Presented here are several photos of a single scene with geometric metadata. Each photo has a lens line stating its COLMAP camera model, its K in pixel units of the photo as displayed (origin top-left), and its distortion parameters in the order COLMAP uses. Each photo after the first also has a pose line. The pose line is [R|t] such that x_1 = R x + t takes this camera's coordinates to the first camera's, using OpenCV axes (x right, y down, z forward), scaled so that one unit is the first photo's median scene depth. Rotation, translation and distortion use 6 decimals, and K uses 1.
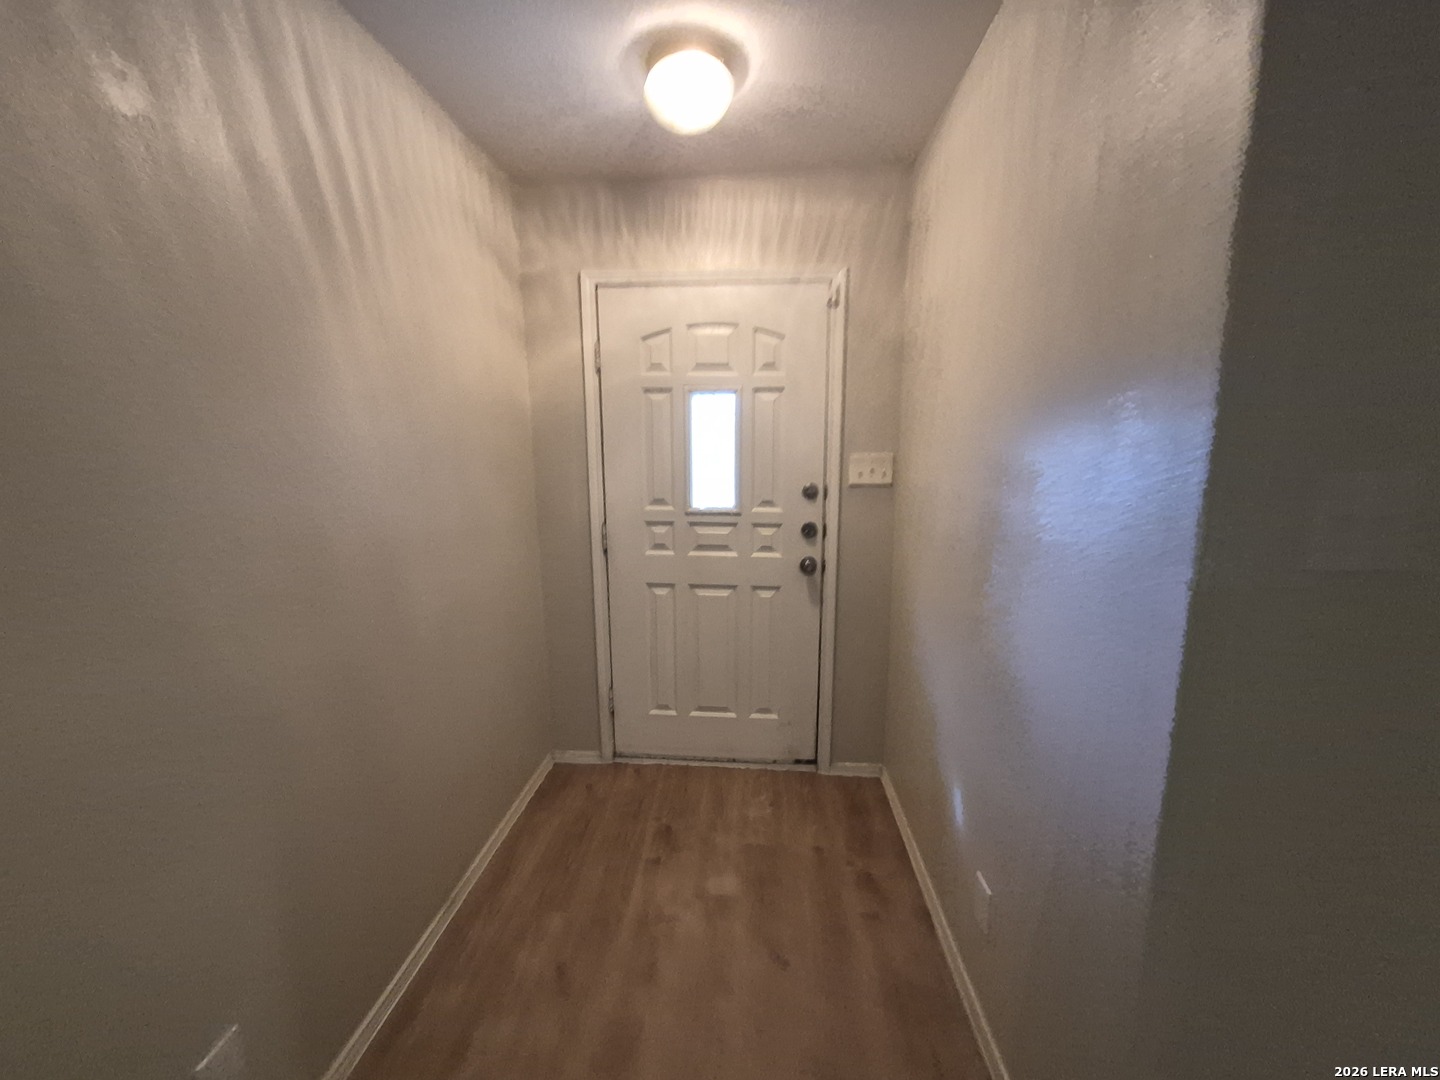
lens RADIAL K [[567.8, 0, 711.2], [0, 567.8, 553.7], [0, 0, 1]] dist [-0.000888, -0.000074]
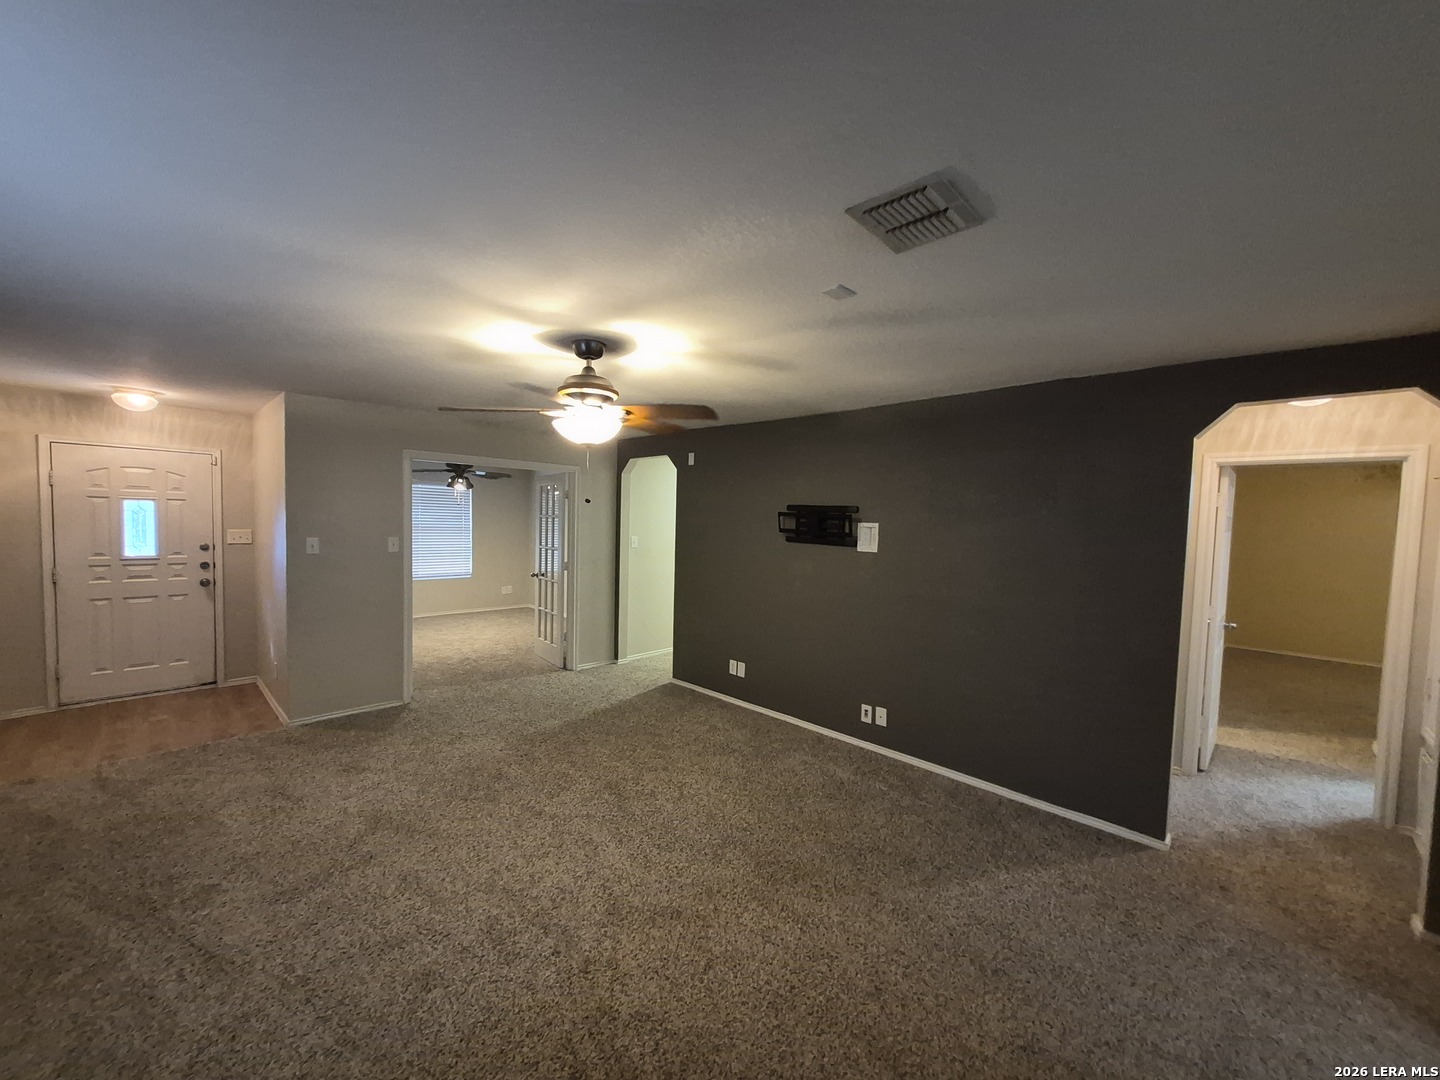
lens RADIAL K [[564.0, 0, 710.1], [0, 564.0, 544.2], [0, 0, 1]] dist [-0.001619, -0.000160]
pose [[0.634252, -0.014453, 0.772991, -0.254916], [0.116484, 0.990198, -0.077063, 0.261610], [-0.764301, 0.138919, 0.629719, -1.773772]]
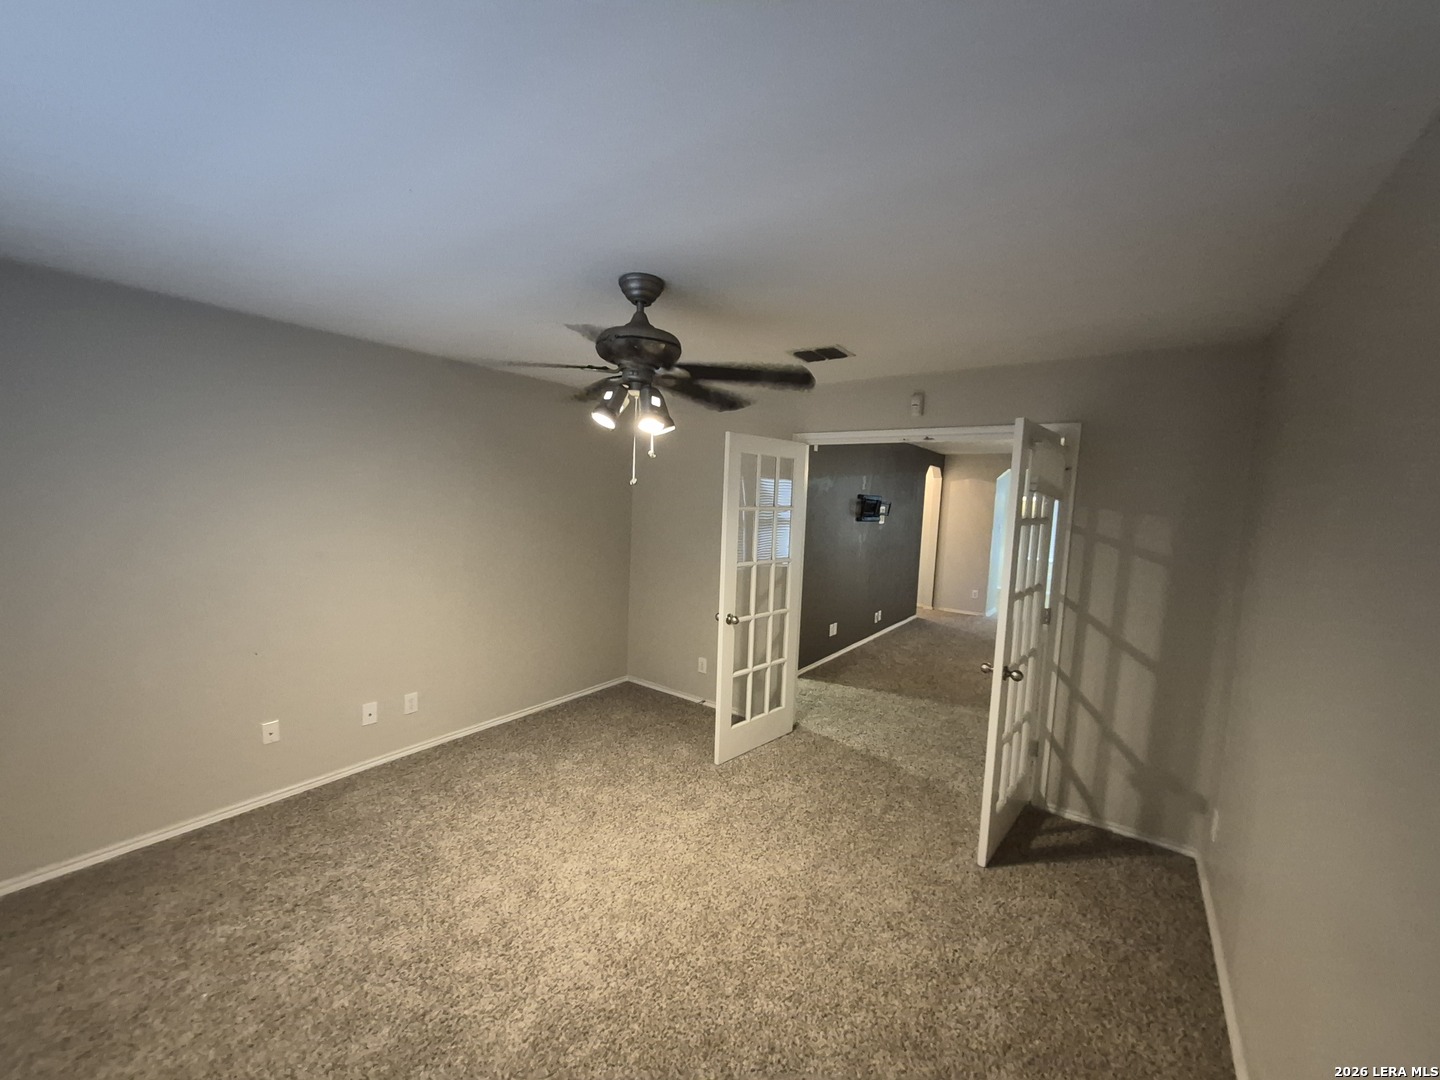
lens RADIAL K [[567.8, 0, 711.2], [0, 567.8, 553.7], [0, 0, 1]] dist [-0.000888, -0.000074]
pose [[-0.858702, -0.079304, 0.506301, 0.614369], [0.063079, 0.964086, 0.257992, -0.434664], [-0.508578, 0.253475, -0.822860, 1.742493]]
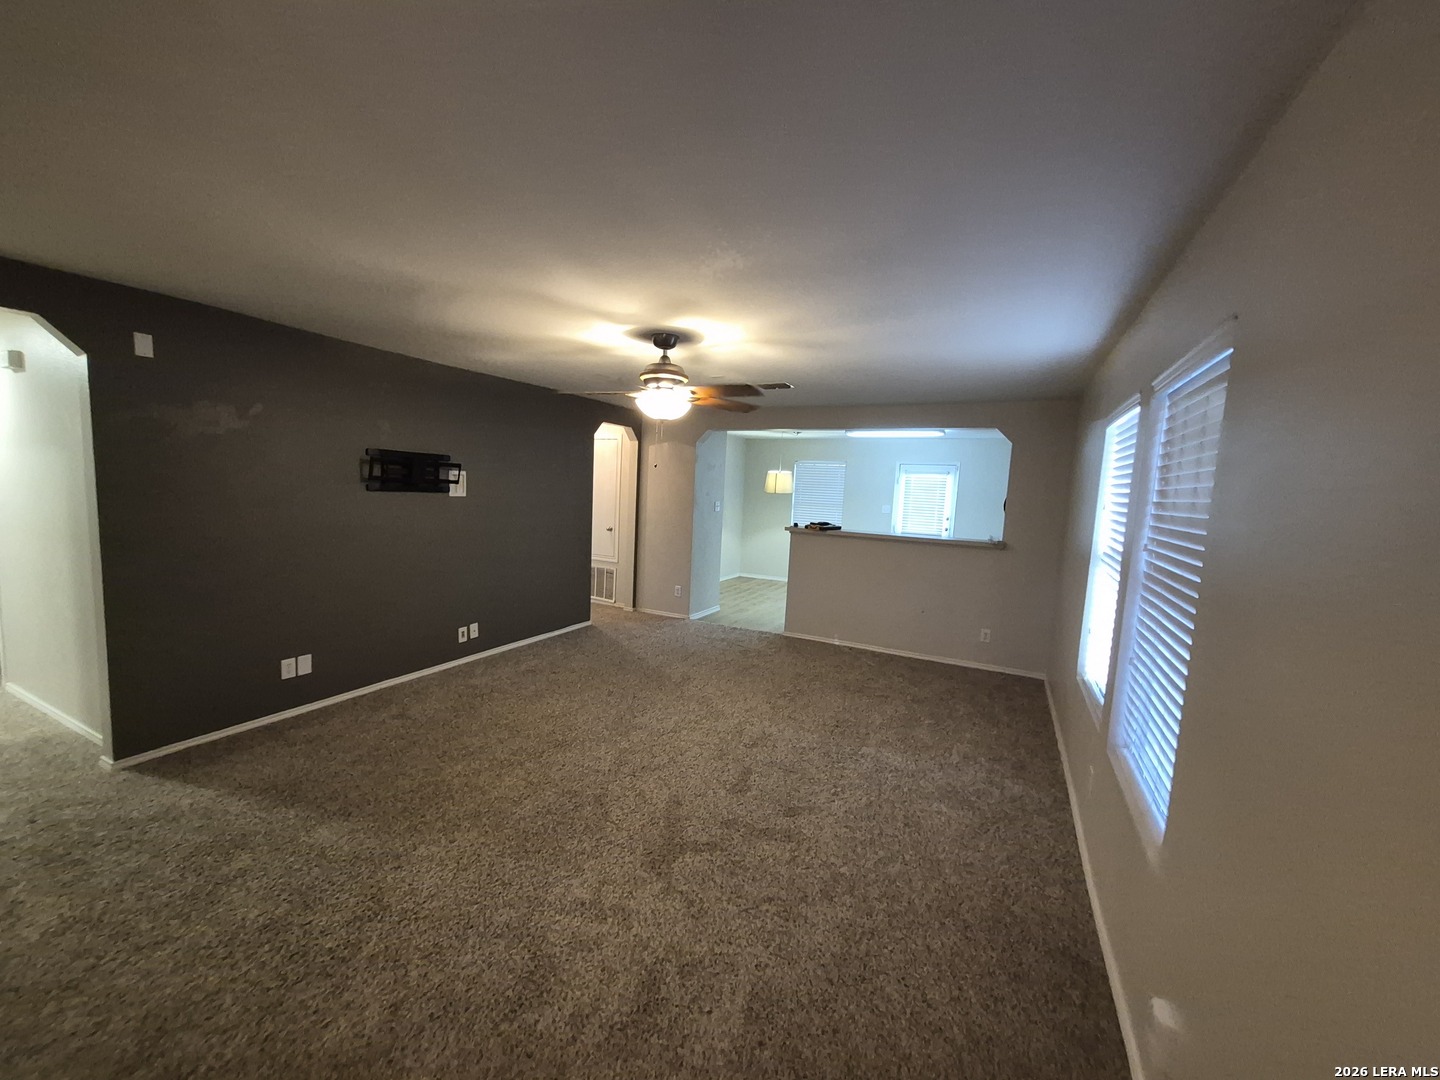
lens RADIAL K [[567.8, 0, 711.2], [0, 567.8, 553.7], [0, 0, 1]] dist [-0.000888, -0.000074]
pose [[-0.931114, -0.080228, 0.355795, -0.164976], [0.028749, 0.956329, 0.290876, -0.139141], [-0.363593, 0.281067, -0.888145, 0.369070]]
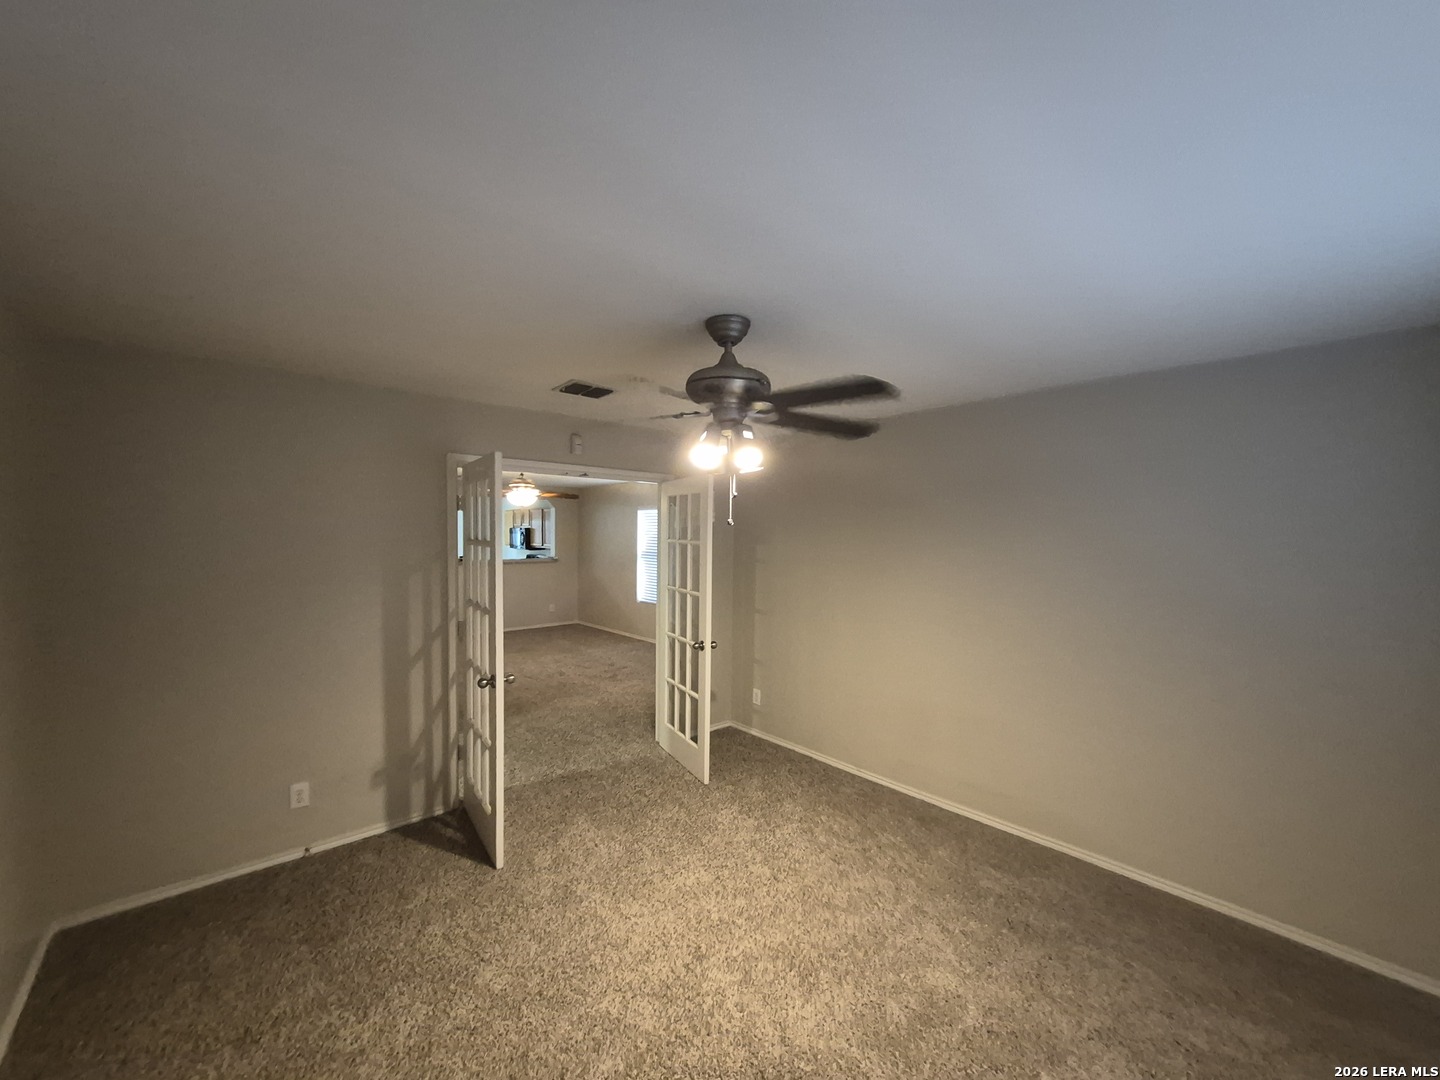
lens RADIAL K [[567.8, 0, 711.2], [0, 567.8, 553.7], [0, 0, 1]] dist [-0.000888, -0.000074]
pose [[-0.683777, 0.031464, -0.729013, 1.840903], [-0.139332, 0.975058, 0.172769, -0.423688], [0.716265, 0.219710, -0.662338, 1.609676]]
